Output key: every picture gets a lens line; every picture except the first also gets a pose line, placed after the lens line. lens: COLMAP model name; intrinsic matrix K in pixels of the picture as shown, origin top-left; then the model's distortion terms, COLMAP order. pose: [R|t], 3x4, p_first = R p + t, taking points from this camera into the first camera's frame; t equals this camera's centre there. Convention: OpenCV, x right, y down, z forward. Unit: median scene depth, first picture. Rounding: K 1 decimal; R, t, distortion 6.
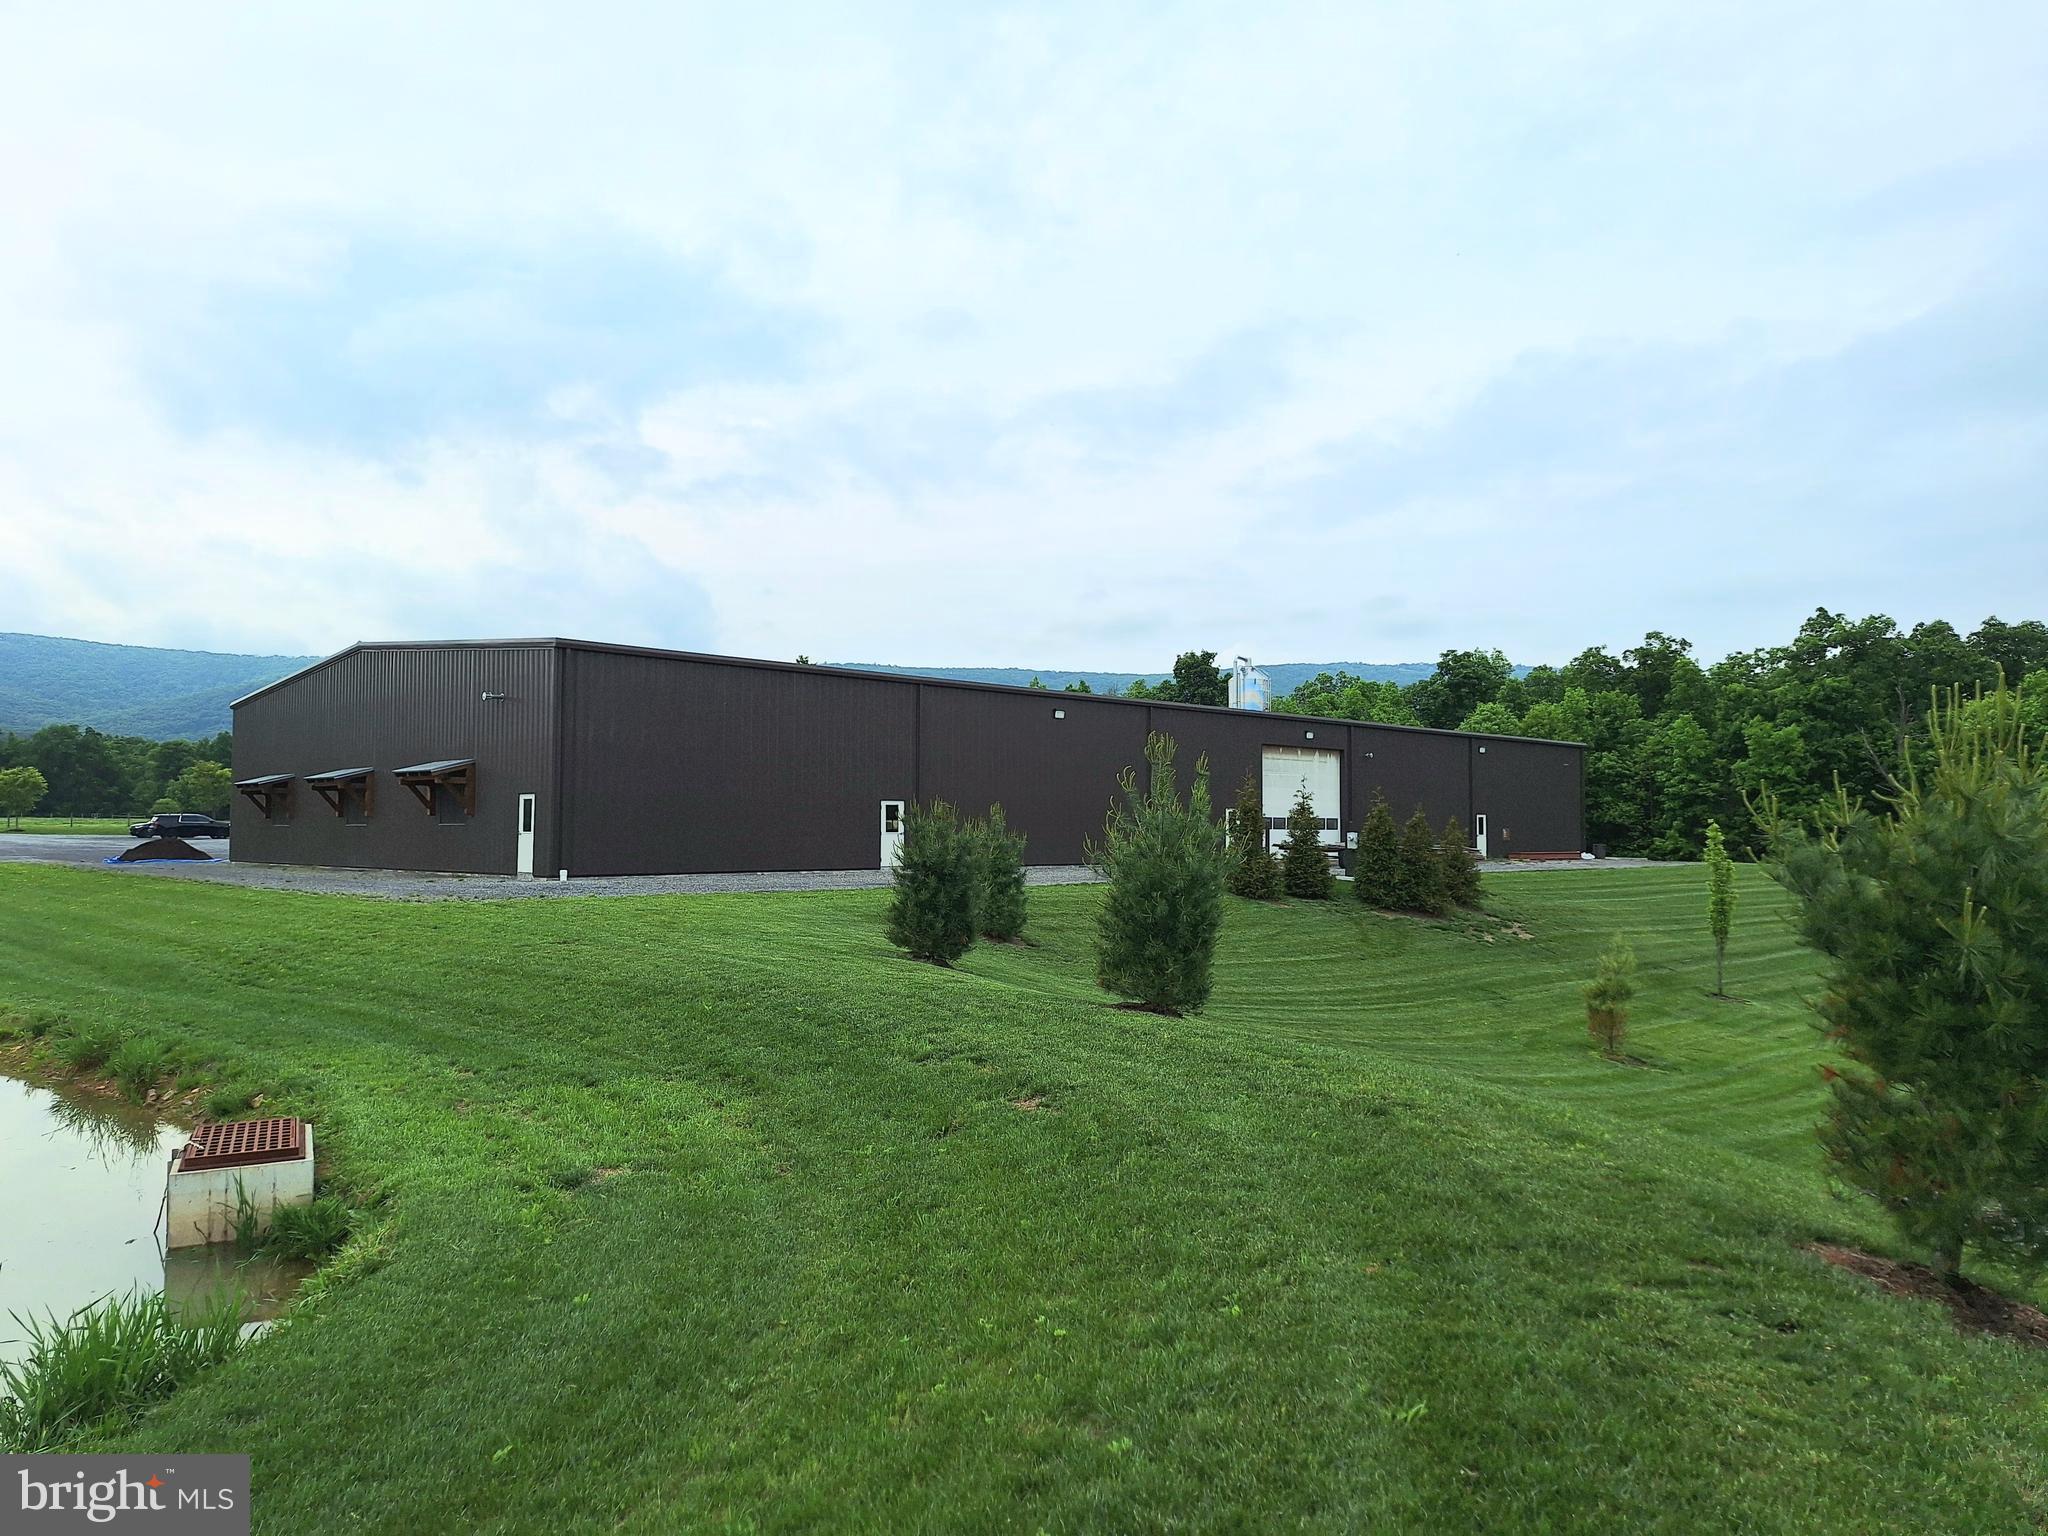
lens RADIAL K [[1413.8, 0, 1013.4], [0, 1413.8, 774.3], [0, 0, 1]] dist [0.062102, -0.068256]
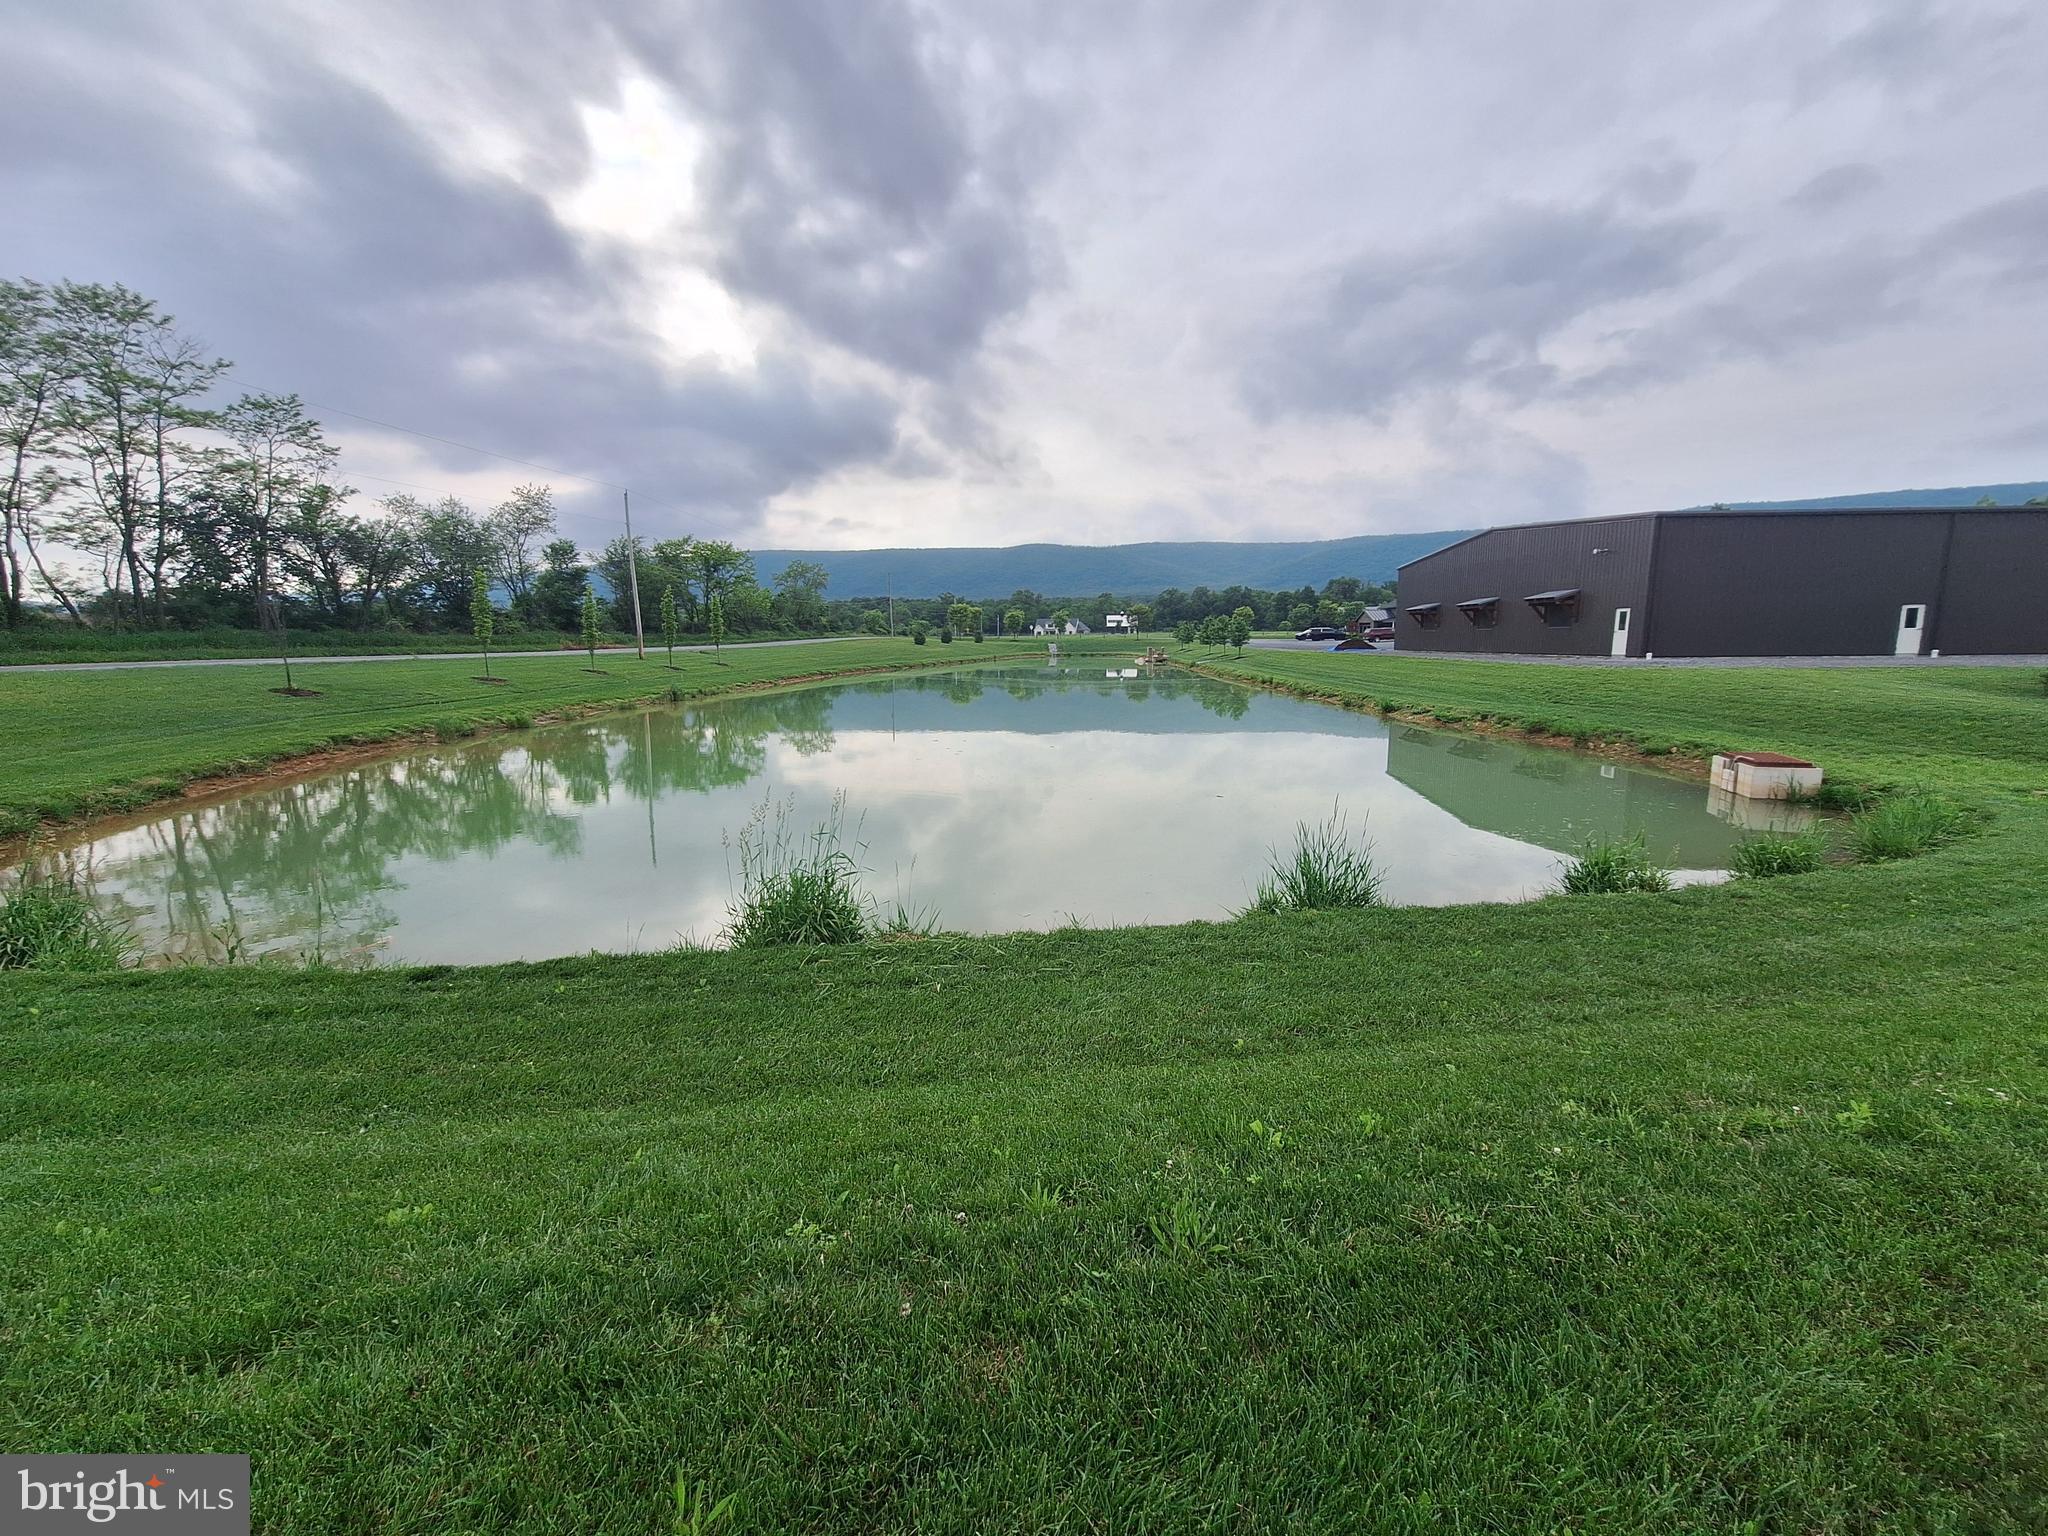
lens RADIAL K [[815.6, 0, 1042.5], [0, 815.6, 761.6], [0, 0, 1]] dist [-0.002240, 0.003450]
pose [[0.698182, 0.098183, -0.709156, -0.159293], [0.037819, 0.984110, 0.173484, -0.002017], [0.714920, -0.147943, 0.683375, -0.263230]]
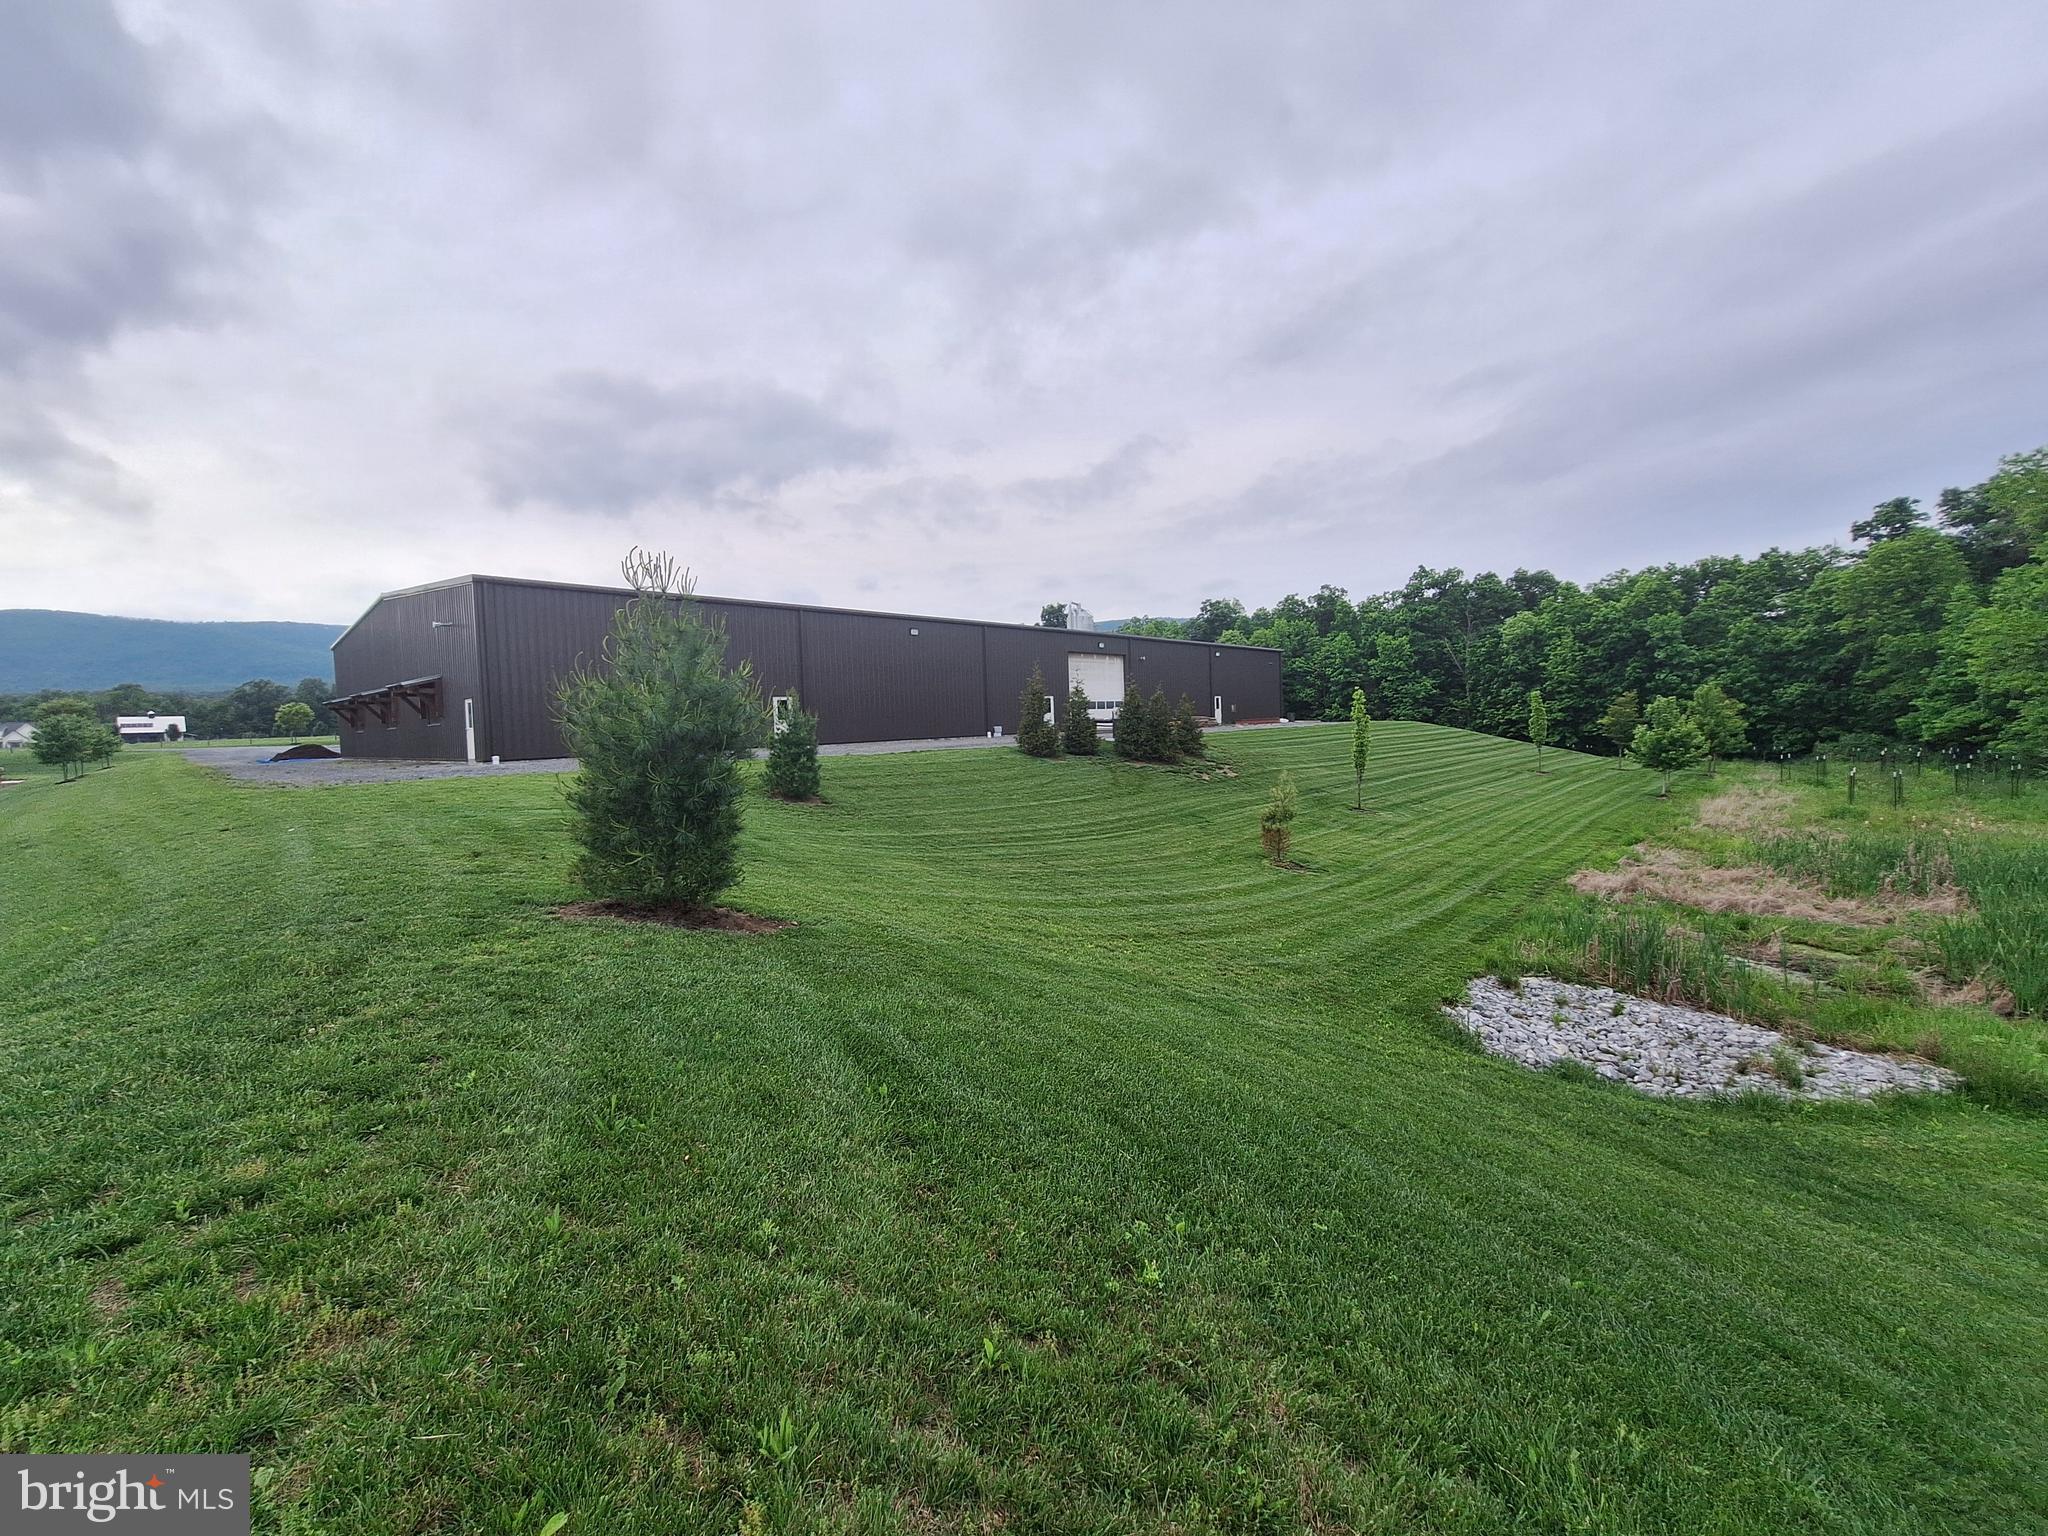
lens RADIAL K [[815.6, 0, 1042.5], [0, 815.6, 761.6], [0, 0, 1]] dist [-0.002240, 0.003450]
pose [[0.995882, -0.042199, 0.080245, 0.156264], [0.034842, 0.995244, 0.090964, 0.029036], [-0.083702, -0.087794, 0.992616, 0.299216]]
